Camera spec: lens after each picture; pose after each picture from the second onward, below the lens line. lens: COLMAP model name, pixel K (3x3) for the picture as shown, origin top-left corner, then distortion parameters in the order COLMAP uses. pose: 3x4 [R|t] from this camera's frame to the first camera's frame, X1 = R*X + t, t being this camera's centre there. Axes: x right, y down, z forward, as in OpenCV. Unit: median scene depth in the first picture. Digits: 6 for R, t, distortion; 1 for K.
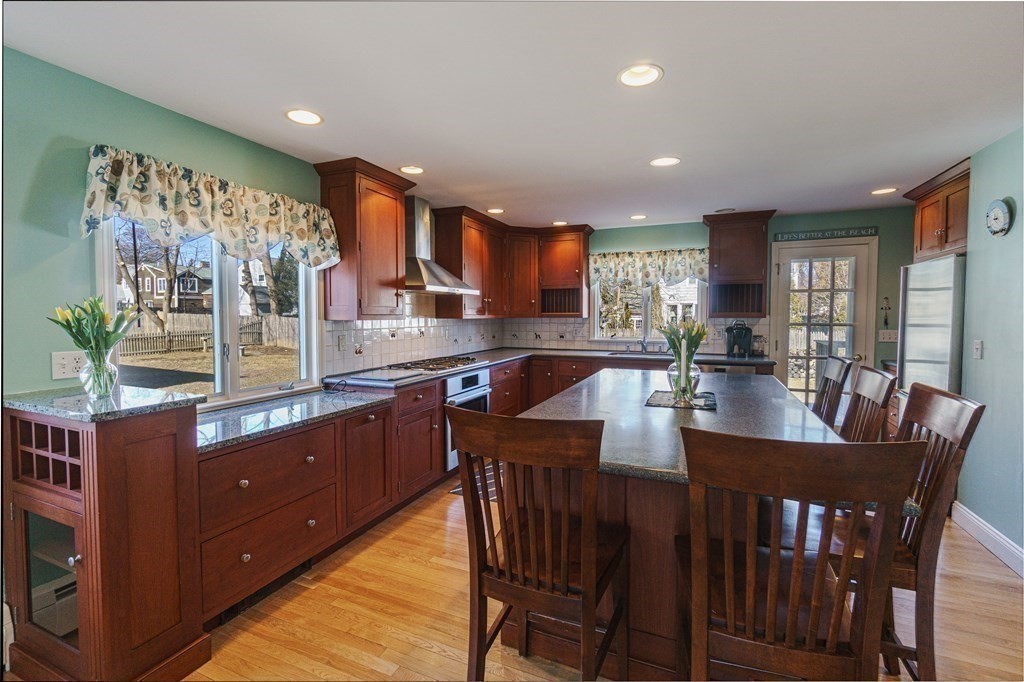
lens RADIAL K [[457.9, 0, 504.9], [0, 457.9, 333.9], [0, 0, 1]] dist [-0.005198, 0.000985]
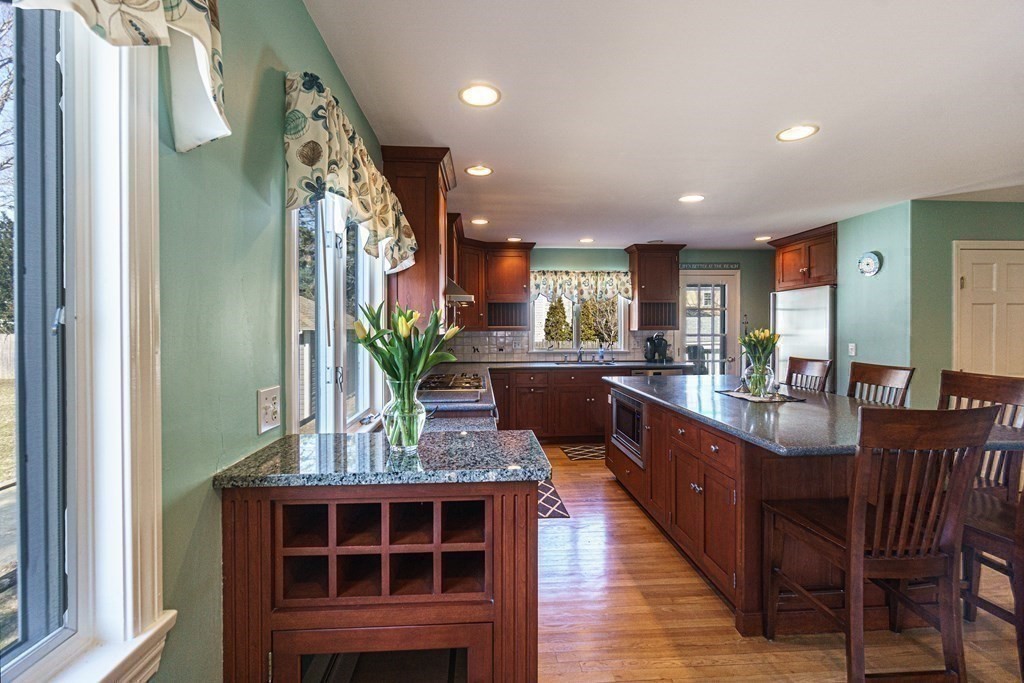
lens RADIAL K [[445.8, 0, 518.3], [0, 445.8, 332.3], [0, 0, 1]] dist [-0.026668, 0.000896]
pose [[0.891673, -0.007174, 0.452623, -0.340793], [0.022920, 0.999308, -0.029312, -0.003270], [-0.452099, 0.036511, 0.891220, 0.112245]]
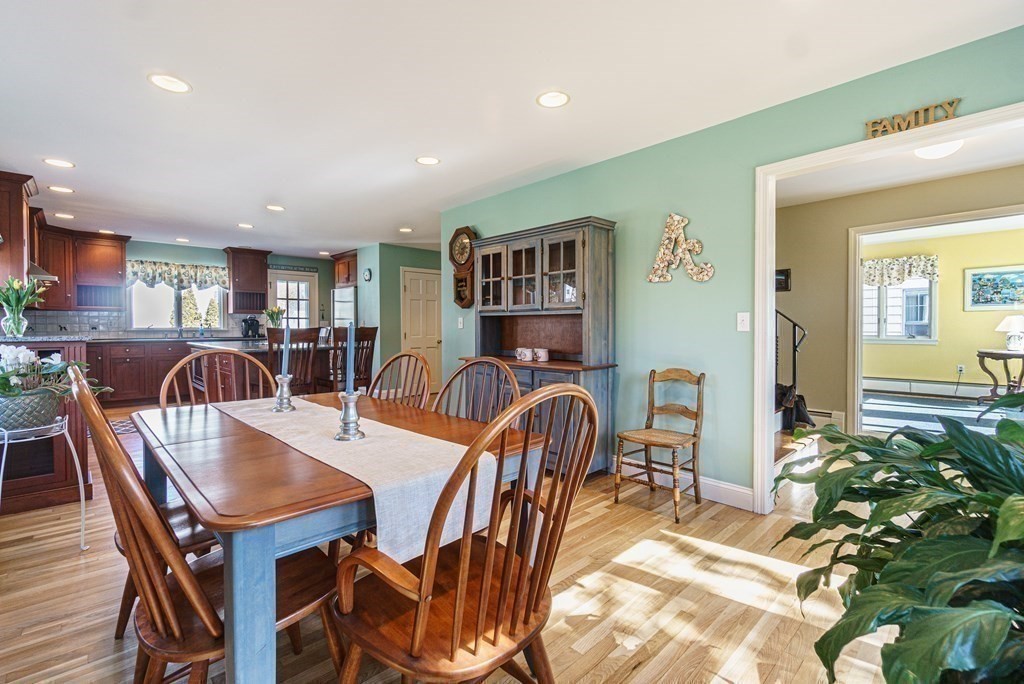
lens RADIAL K [[434.0, 0, 490.5], [0, 434.0, 335.0], [0, 0, 1]] dist [-0.010803, 0.000292]
pose [[0.406808, -0.020390, 0.913286, -0.524237], [0.036324, 0.999321, 0.006131, 0.060734], [-0.912791, 0.030680, 0.407272, -0.381102]]
